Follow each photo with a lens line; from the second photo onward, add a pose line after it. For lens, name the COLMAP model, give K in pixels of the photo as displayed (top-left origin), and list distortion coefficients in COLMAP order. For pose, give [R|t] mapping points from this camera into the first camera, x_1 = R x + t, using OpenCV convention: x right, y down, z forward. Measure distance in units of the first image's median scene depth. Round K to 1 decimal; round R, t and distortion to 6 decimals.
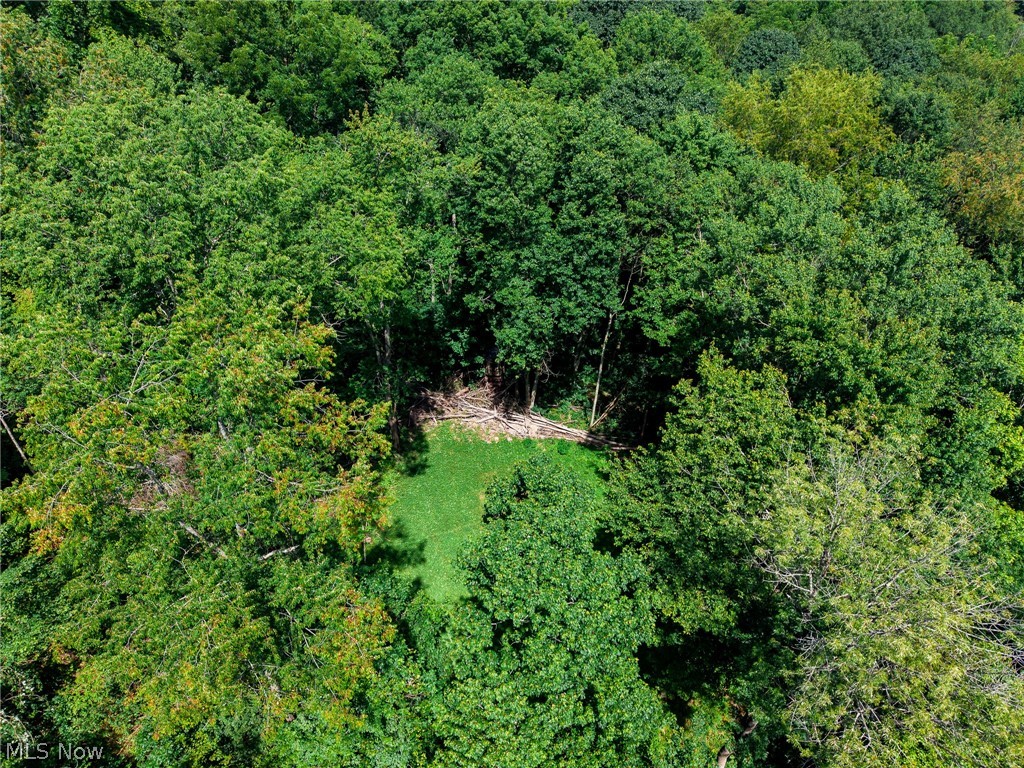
lens RADIAL K [[681.2, 0, 512.0], [0, 681.2, 384.0], [0, 0, 1]] dist [-0.008503, -0.005176]
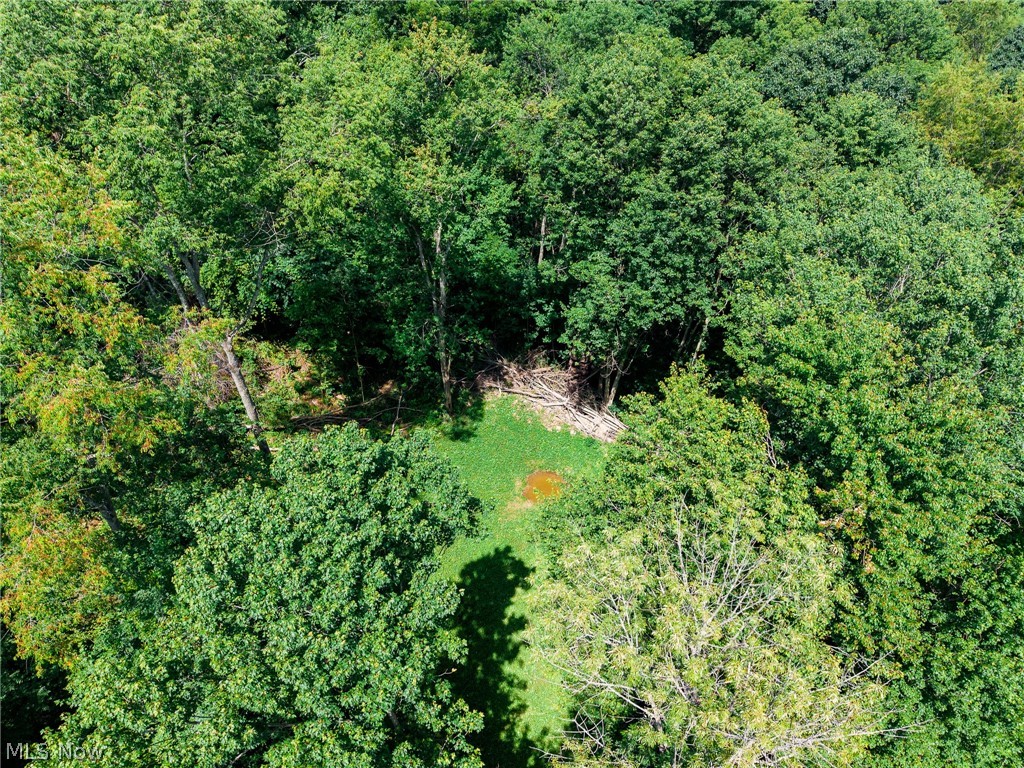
lens RADIAL K [[681.2, 0, 512.0], [0, 681.2, 384.0], [0, 0, 1]] dist [-0.008503, -0.005176]
pose [[0.928942, 0.249765, -0.273282, 0.186673], [-0.244463, 0.968161, 0.053868, -0.012369], [0.278036, 0.016768, 0.960424, 0.135270]]
